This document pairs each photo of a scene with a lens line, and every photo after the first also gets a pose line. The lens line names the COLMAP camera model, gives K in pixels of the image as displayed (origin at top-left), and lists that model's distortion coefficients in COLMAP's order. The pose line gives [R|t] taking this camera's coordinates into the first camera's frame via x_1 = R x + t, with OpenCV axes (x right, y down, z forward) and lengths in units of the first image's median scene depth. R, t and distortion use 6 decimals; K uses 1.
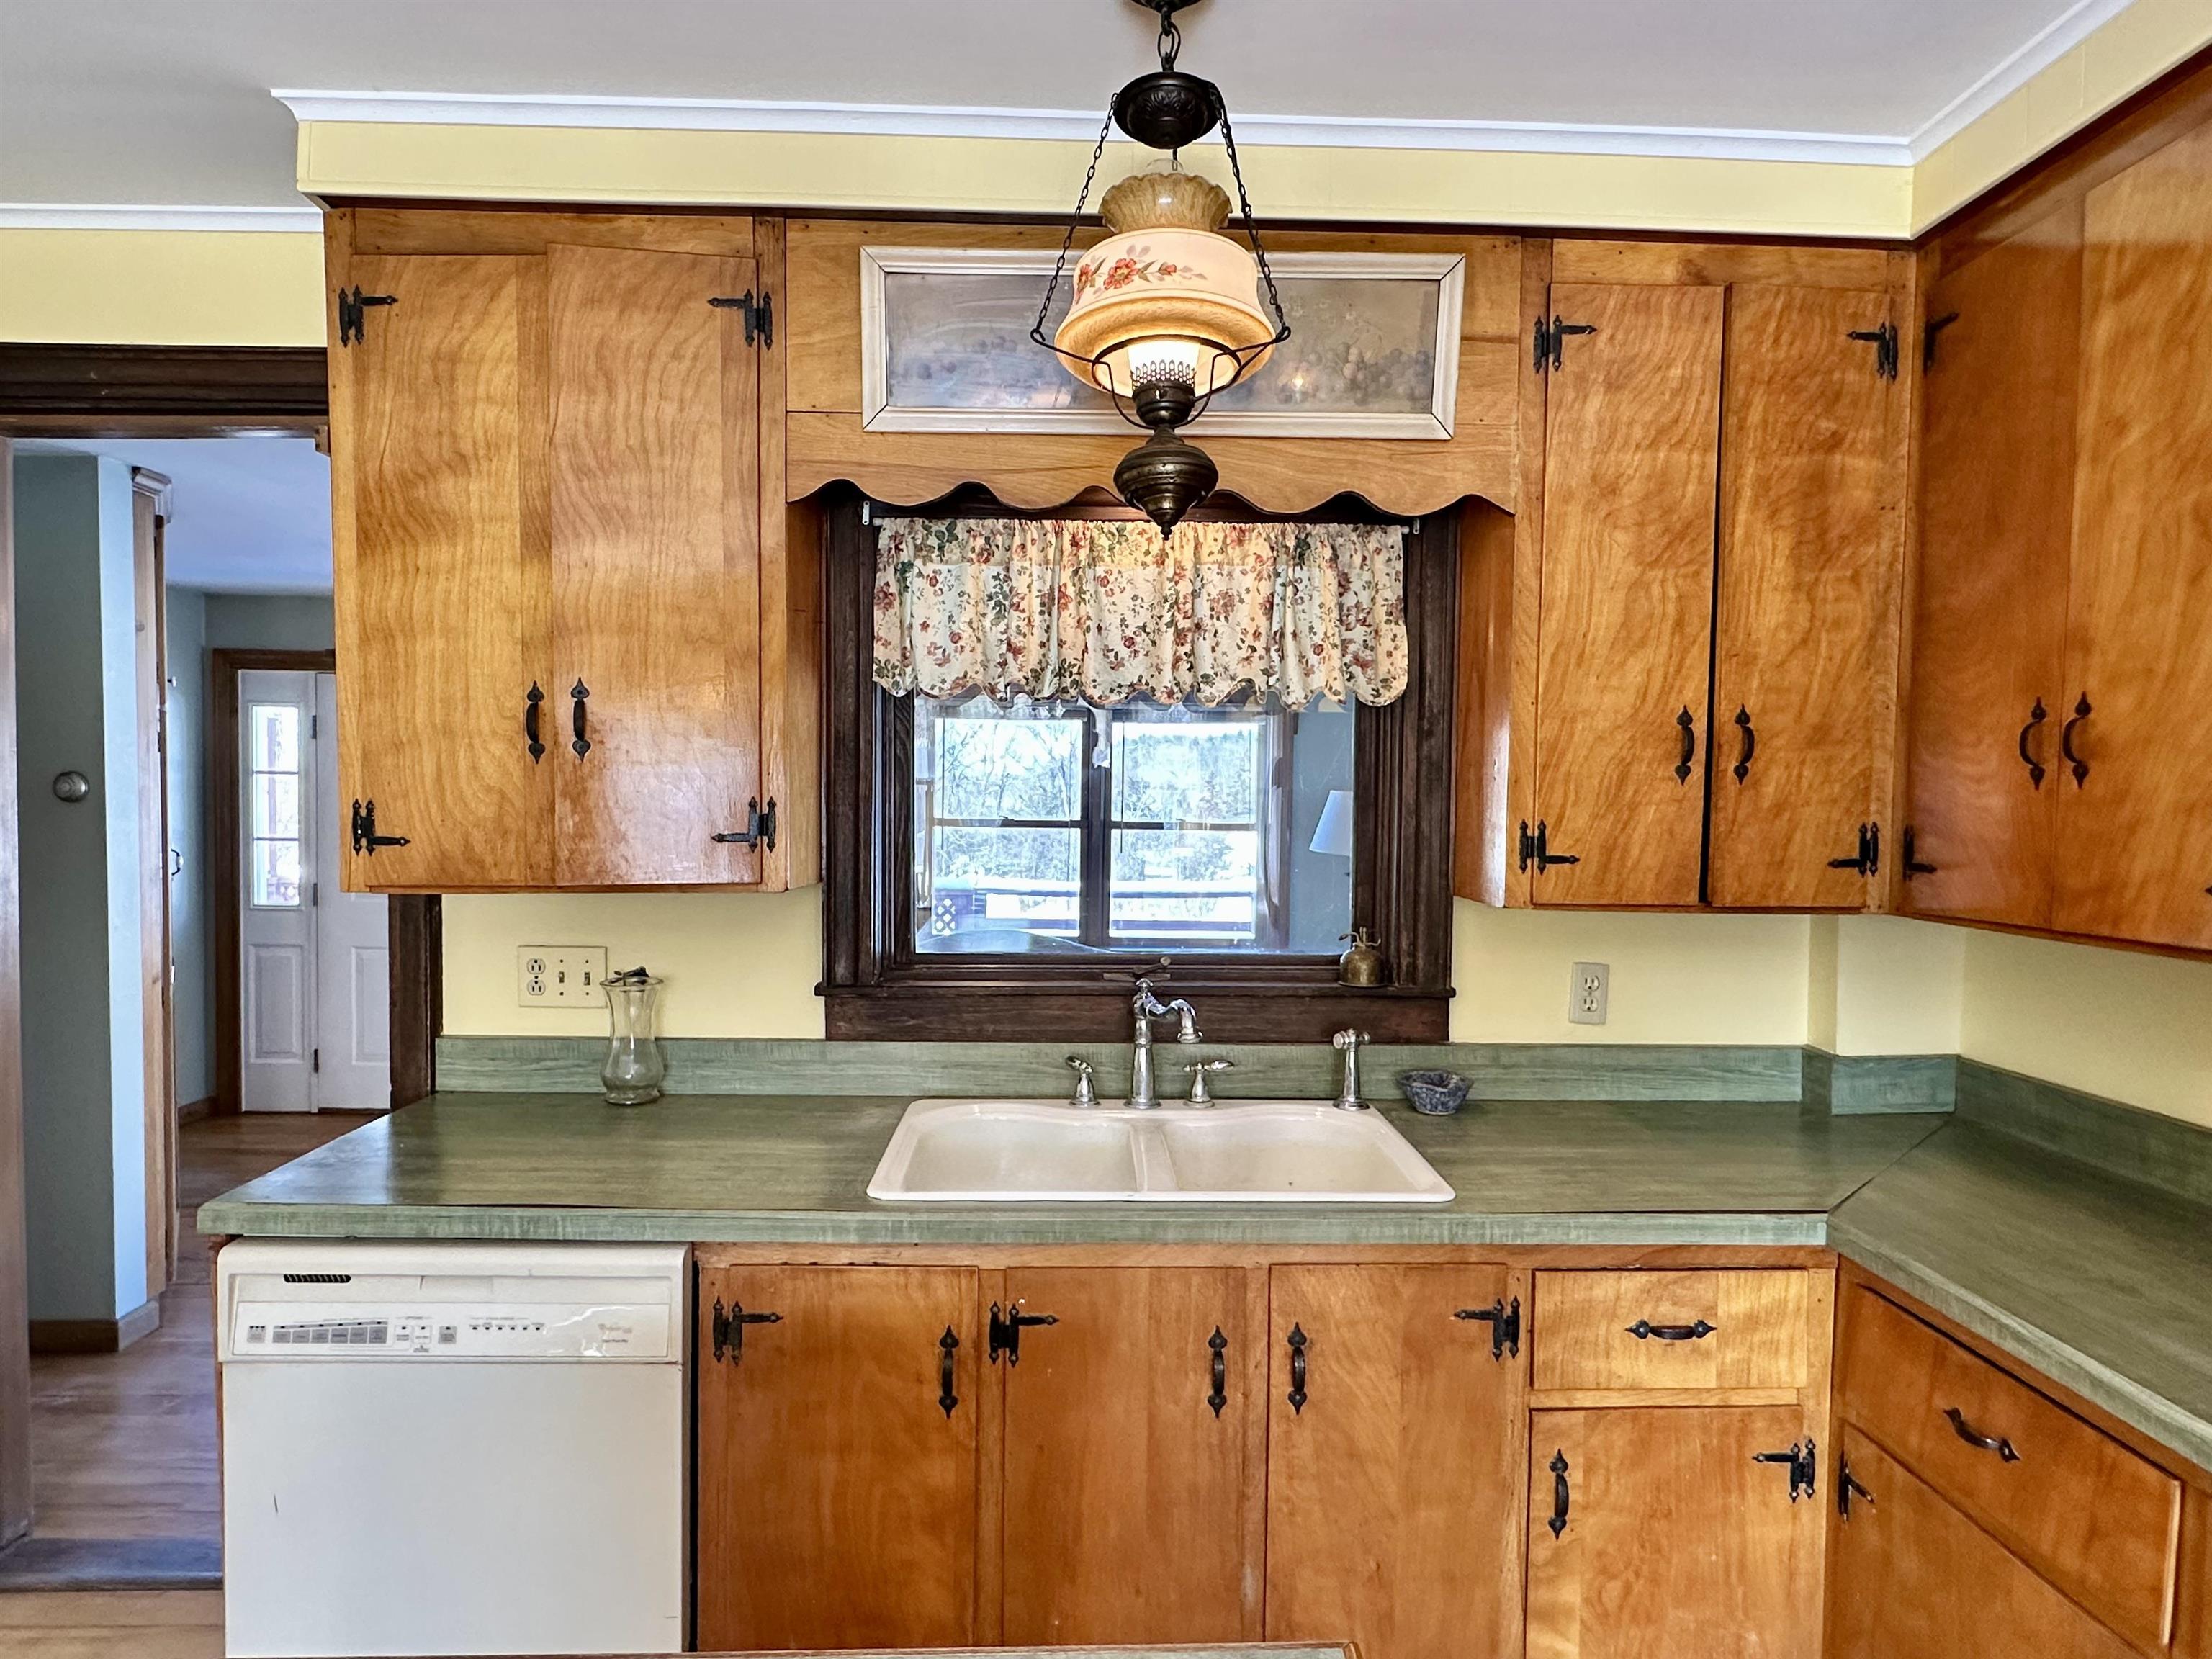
lens RADIAL K [[1298.8, 0, 1098.7], [0, 1298.8, 855.0], [0, 0, 1]] dist [-0.002807, -0.000392]
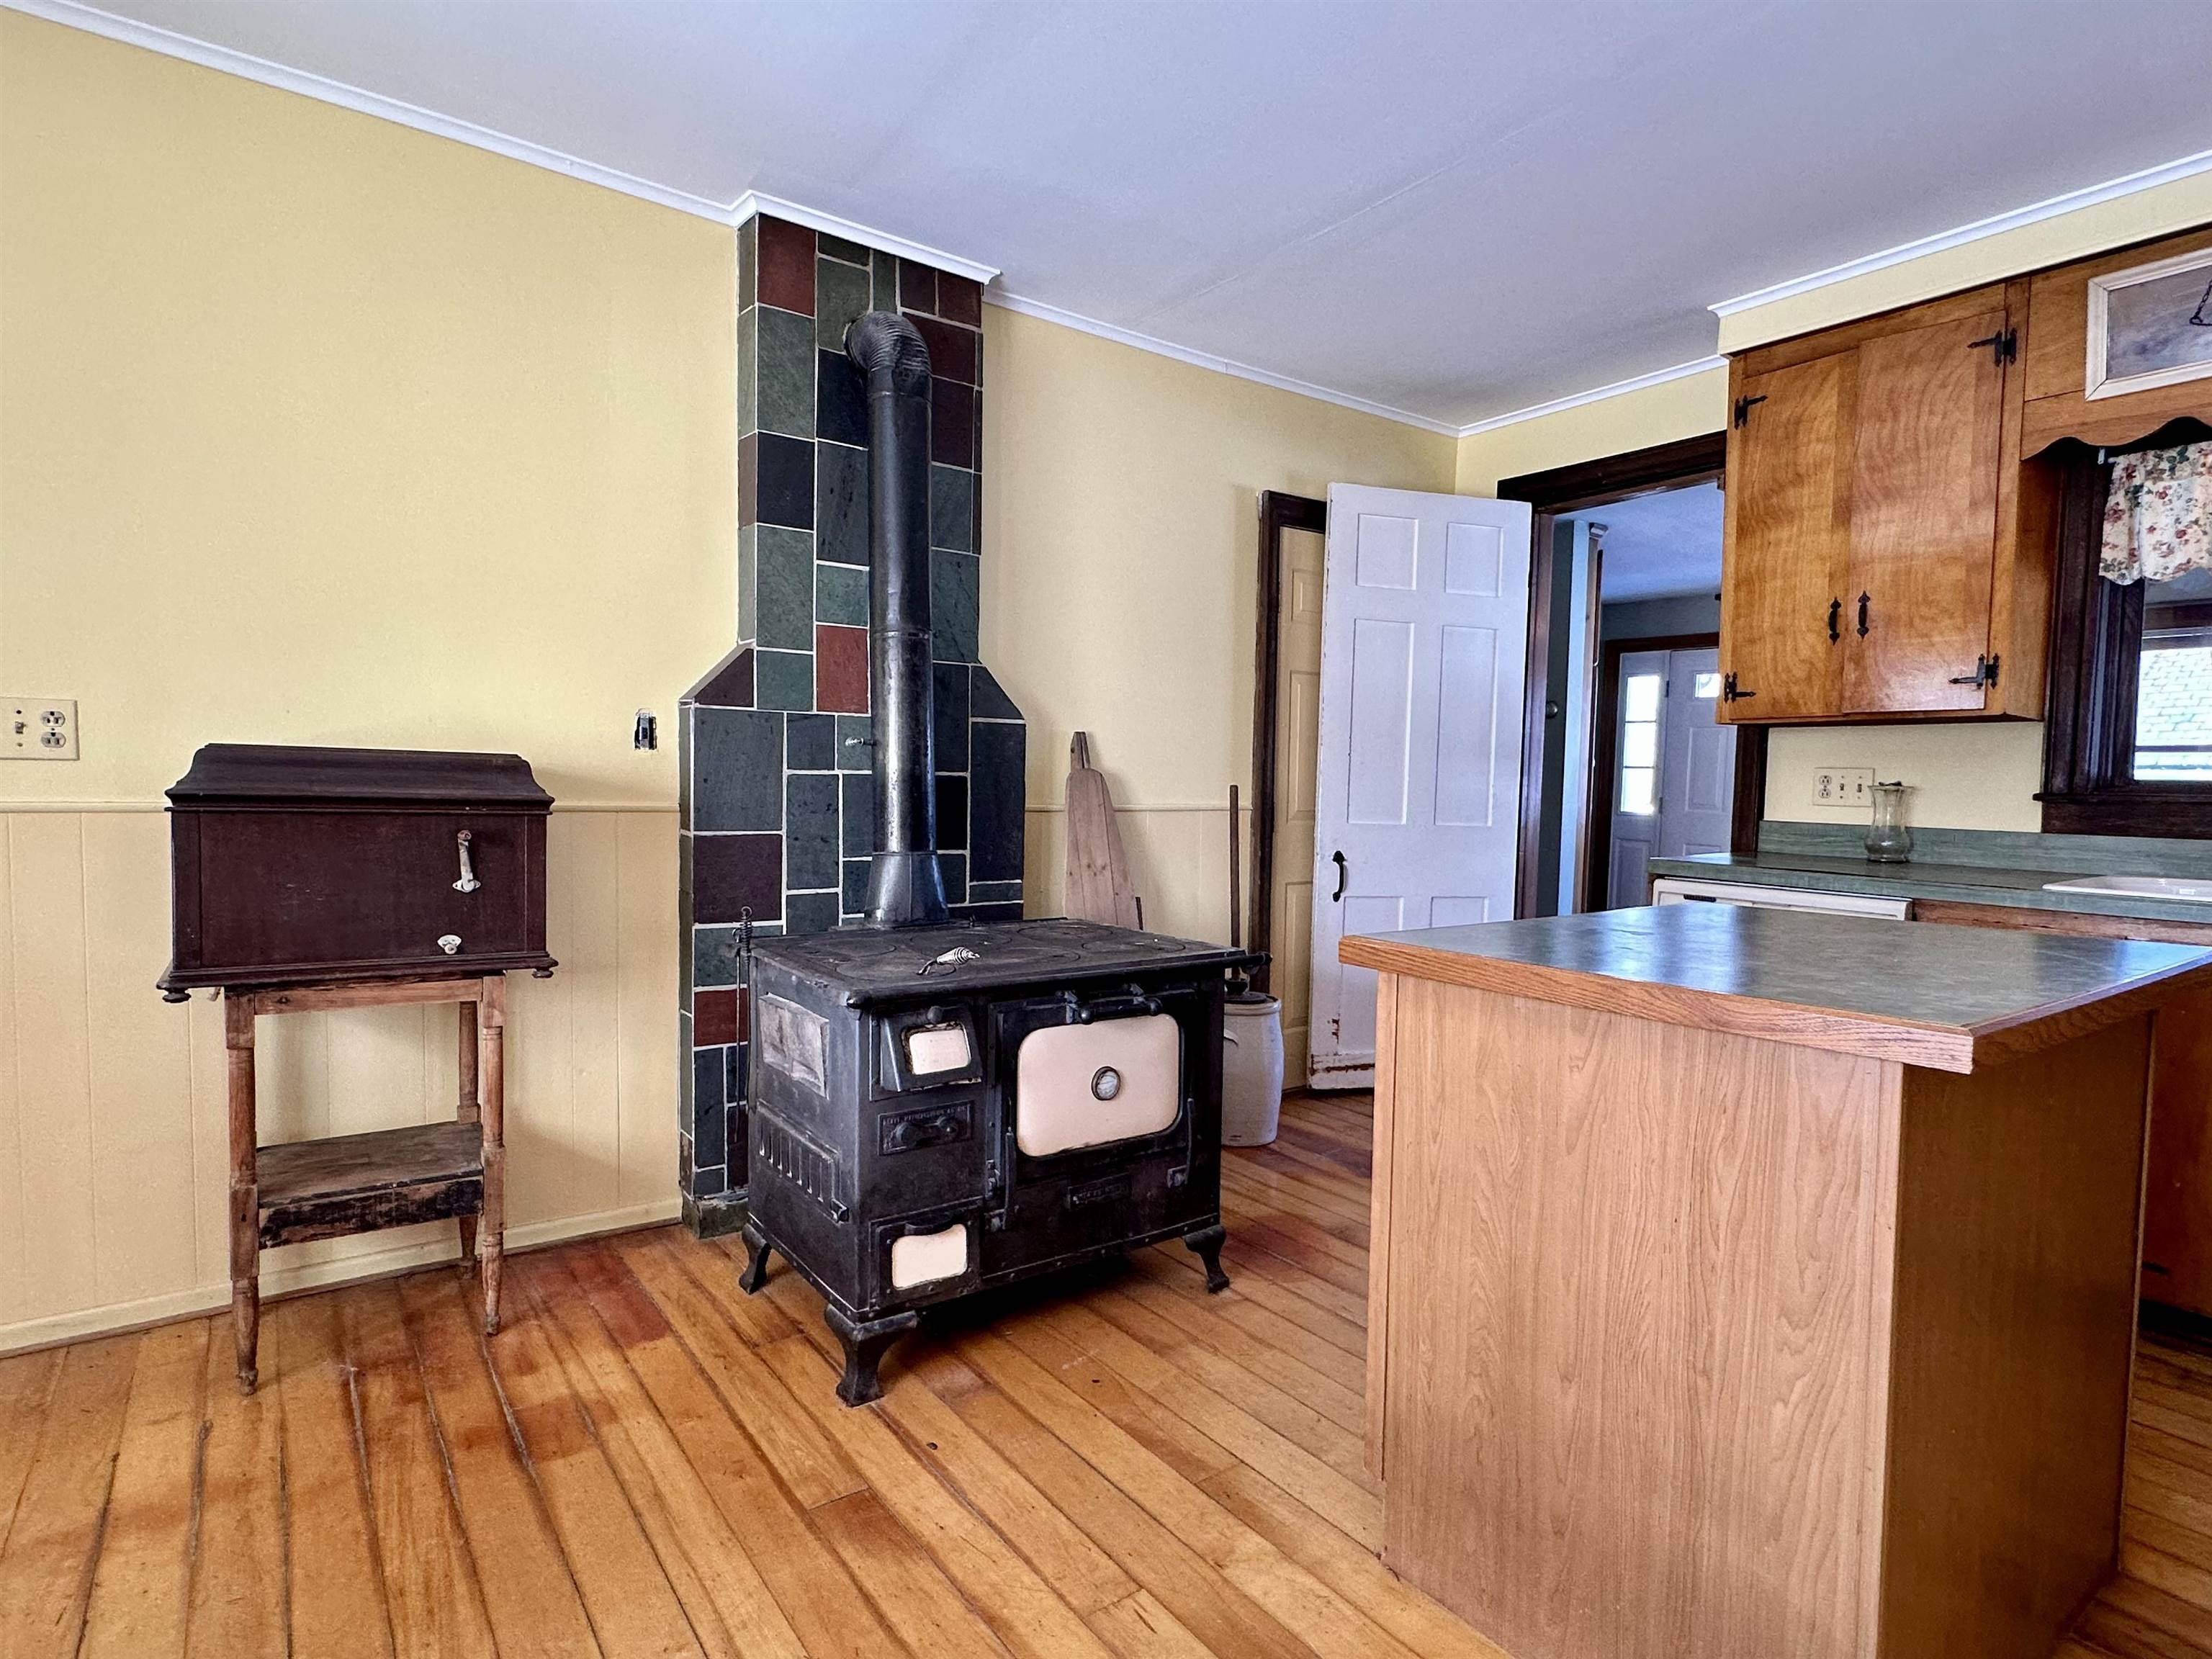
lens RADIAL K [[1159.3, 0, 1104.8], [0, 1159.3, 839.0], [0, 0, 1]] dist [0.001238, -0.000084]
pose [[0.567234, 0.045491, -0.822299, 0.292996], [-0.051028, 0.998496, 0.020038, 0.202609], [0.821974, 0.030594, 0.568702, -0.657599]]
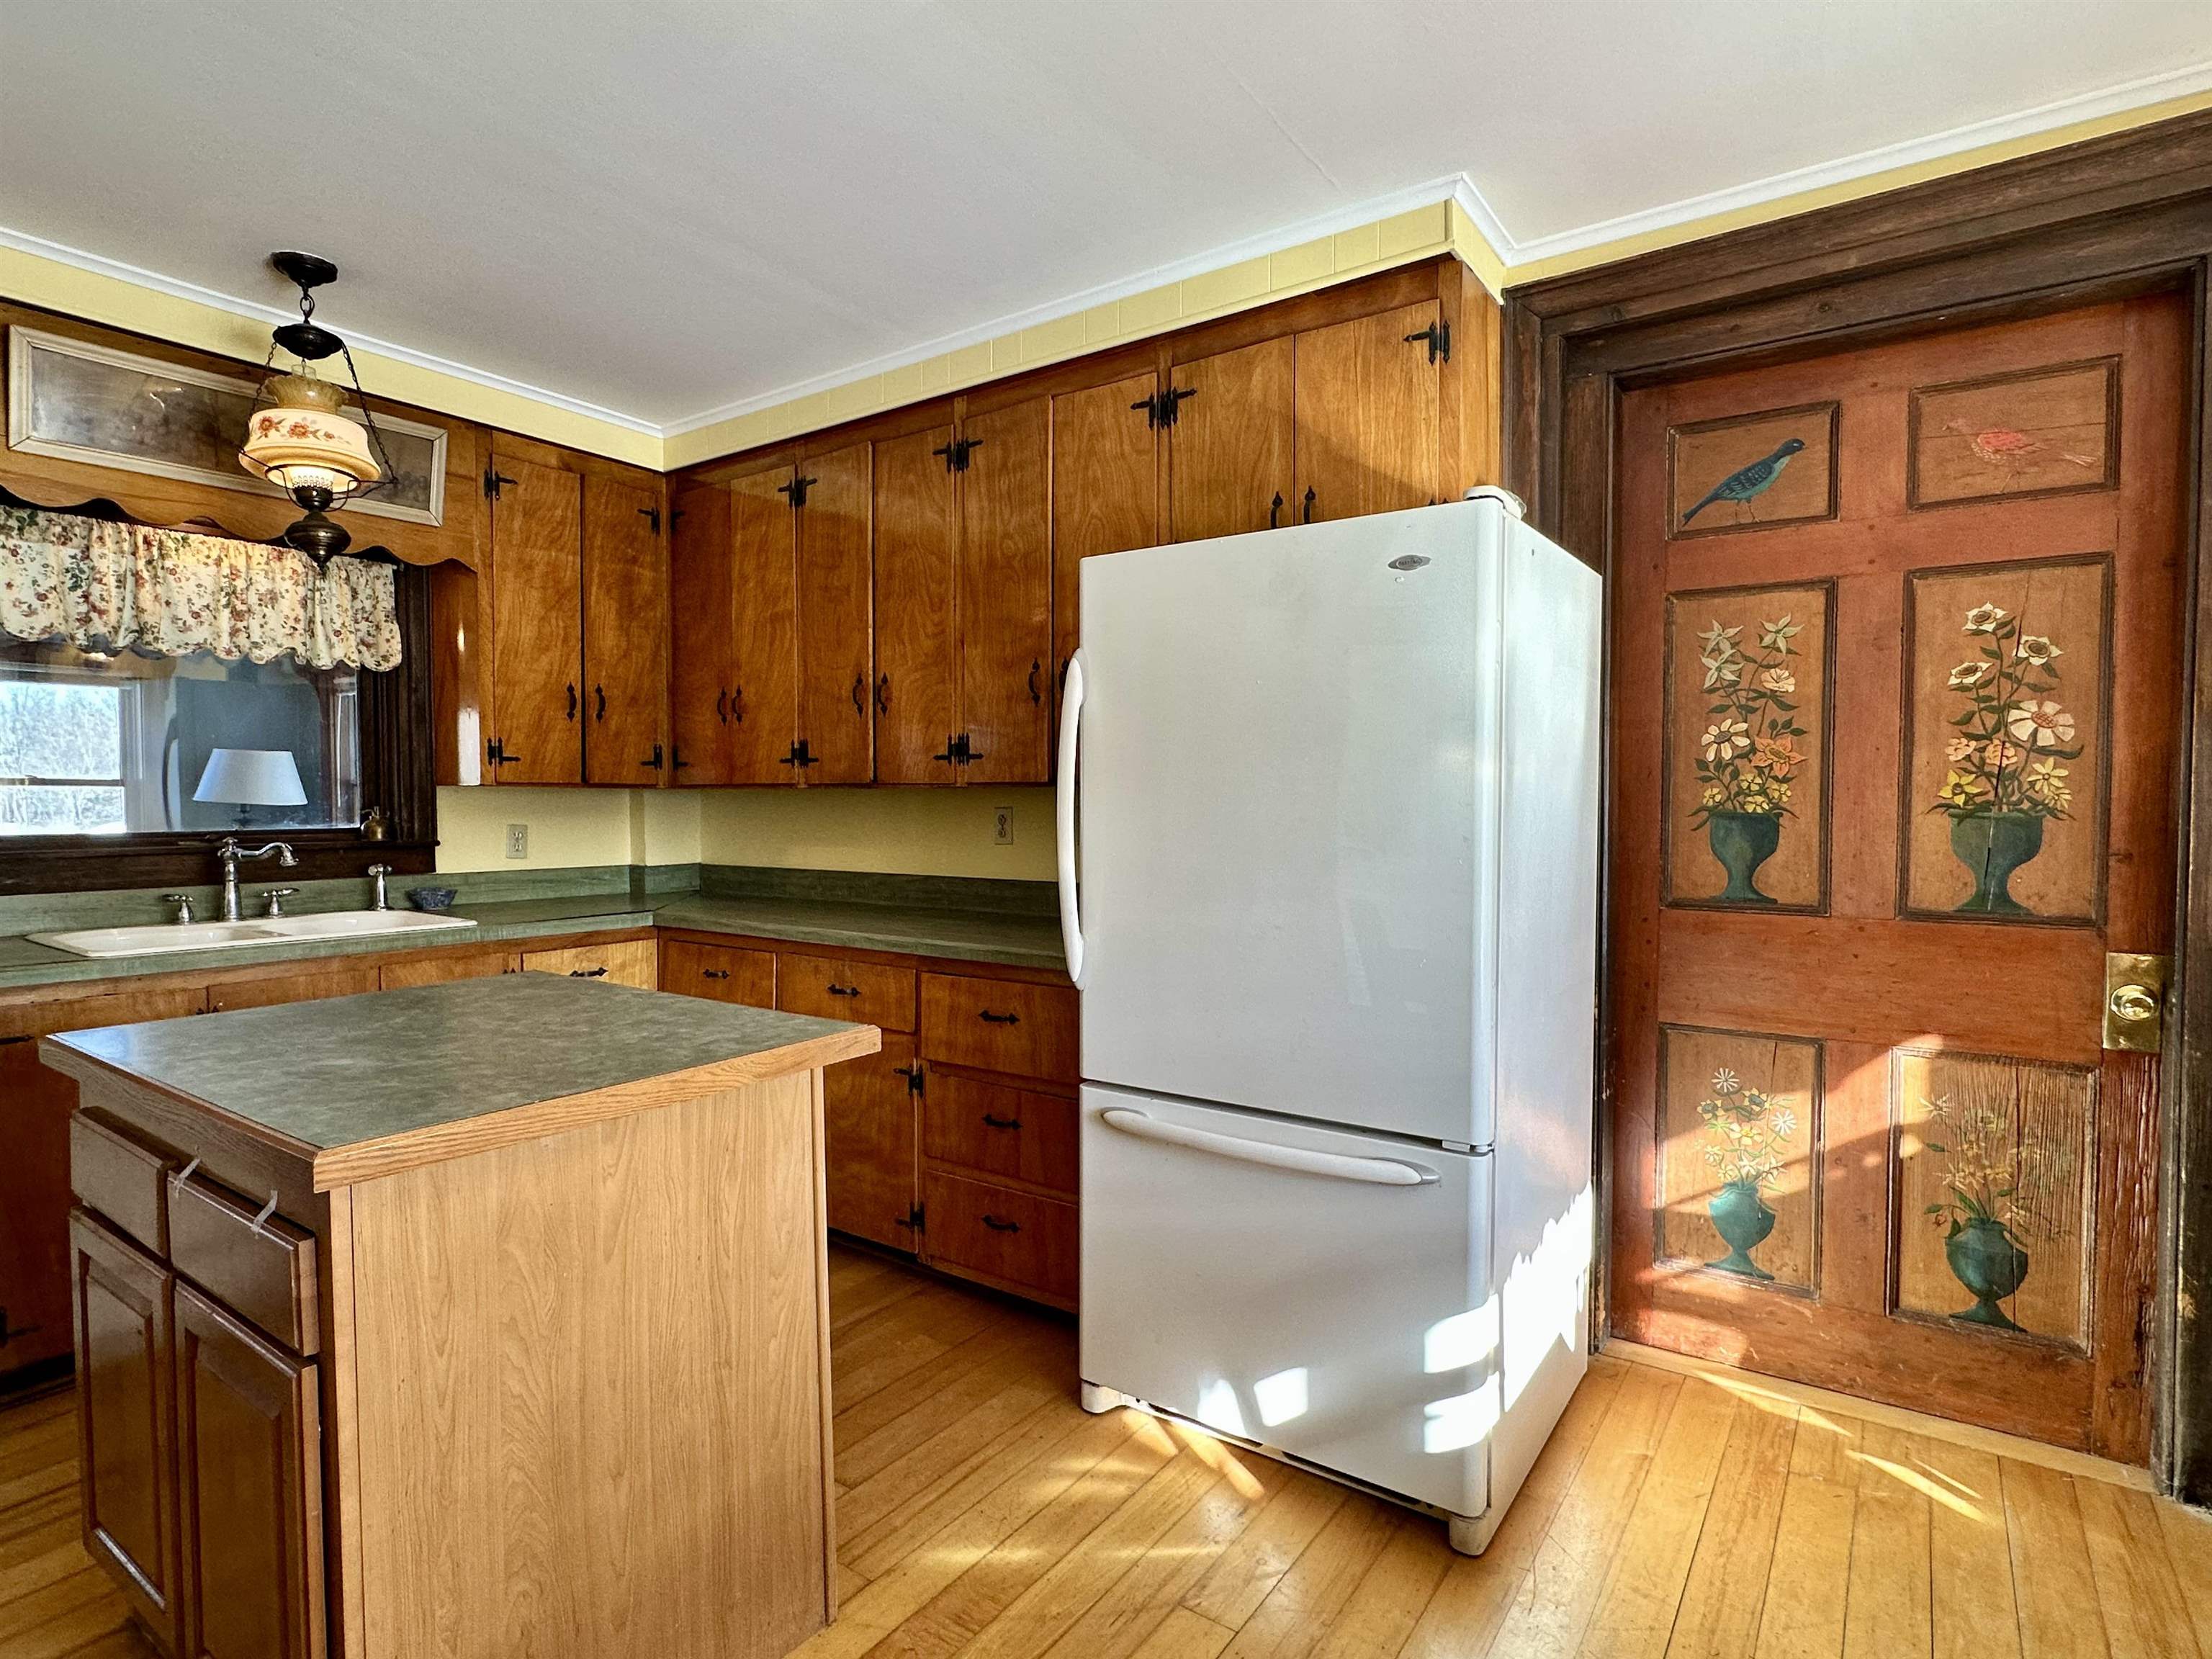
lens RADIAL K [[1159.3, 0, 1104.8], [0, 1159.3, 839.0], [0, 0, 1]] dist [0.001238, -0.000084]
pose [[0.597992, -0.037556, 0.800622, -0.488283], [0.042433, 0.998984, 0.015167, 0.132454], [-0.800378, 0.024903, 0.598978, -0.708934]]
